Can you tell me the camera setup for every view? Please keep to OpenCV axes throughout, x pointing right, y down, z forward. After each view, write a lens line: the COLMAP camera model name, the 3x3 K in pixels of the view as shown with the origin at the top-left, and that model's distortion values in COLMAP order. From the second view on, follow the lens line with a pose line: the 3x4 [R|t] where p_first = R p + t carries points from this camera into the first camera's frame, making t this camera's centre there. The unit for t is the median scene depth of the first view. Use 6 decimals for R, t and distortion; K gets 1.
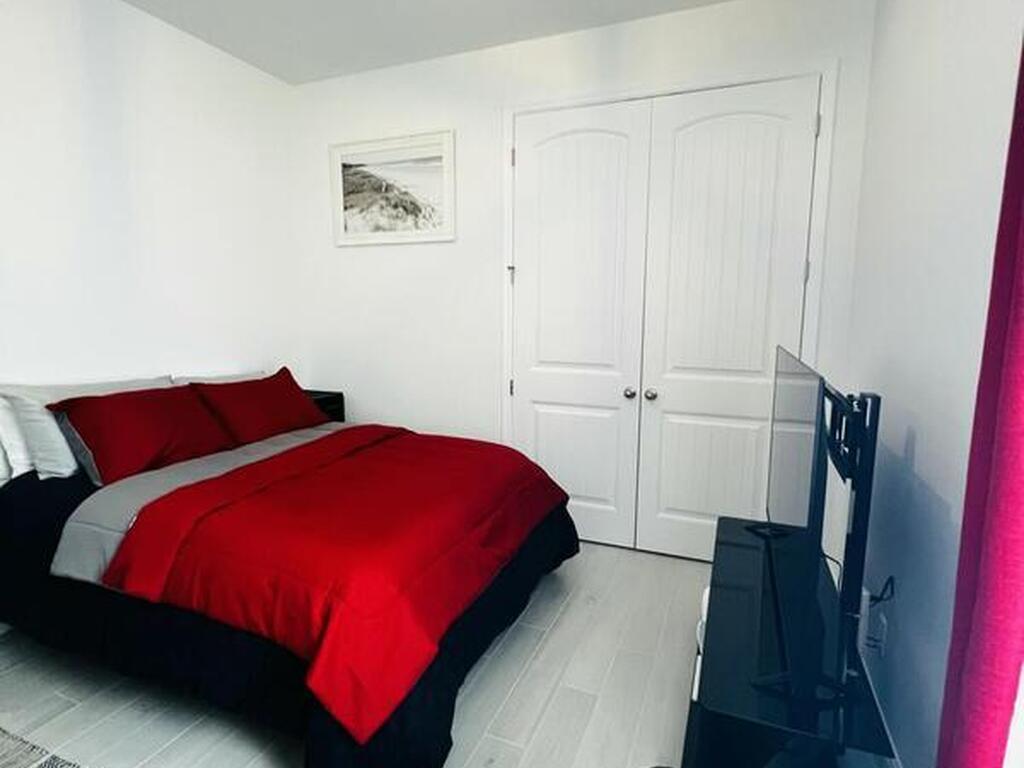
lens RADIAL K [[538.3, 0, 513.6], [0, 538.3, 385.6], [0, 0, 1]] dist [-0.004608, 0.000759]
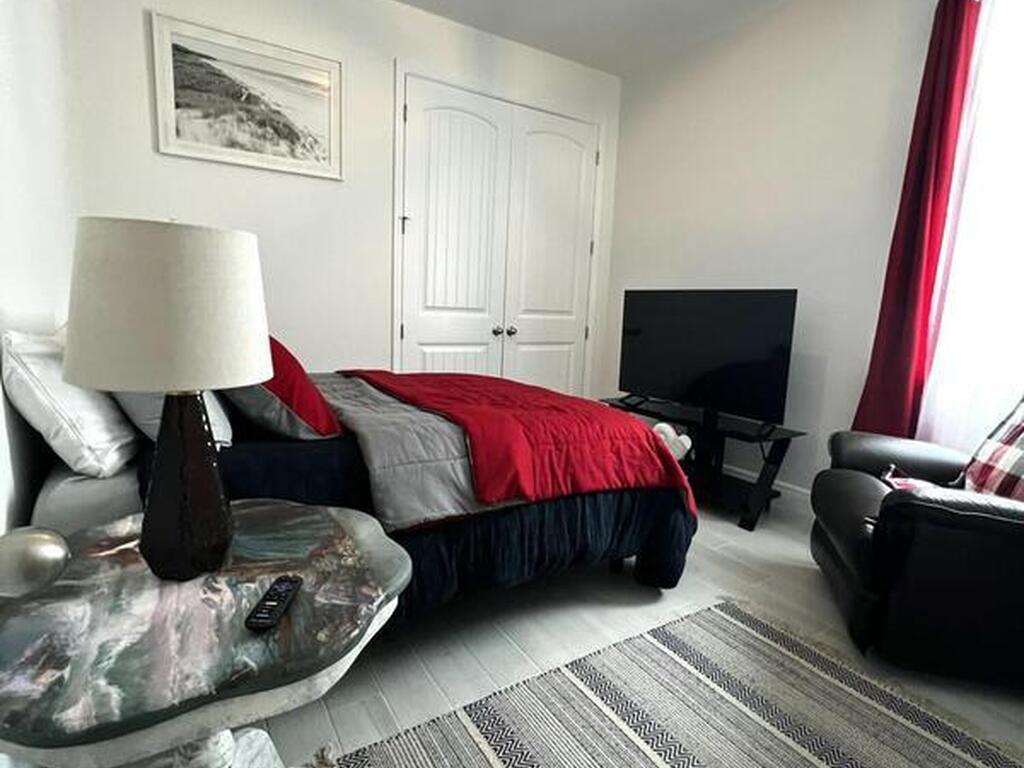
lens RADIAL K [[545.1, 0, 510.8], [0, 545.1, 382.0], [0, 0, 1]] dist [-0.004758, 0.001901]
pose [[0.583637, -0.101254, 0.805677, -0.850295], [0.074467, 0.994688, 0.071063, 0.047393], [-0.808593, 0.018522, 0.588077, 0.216586]]
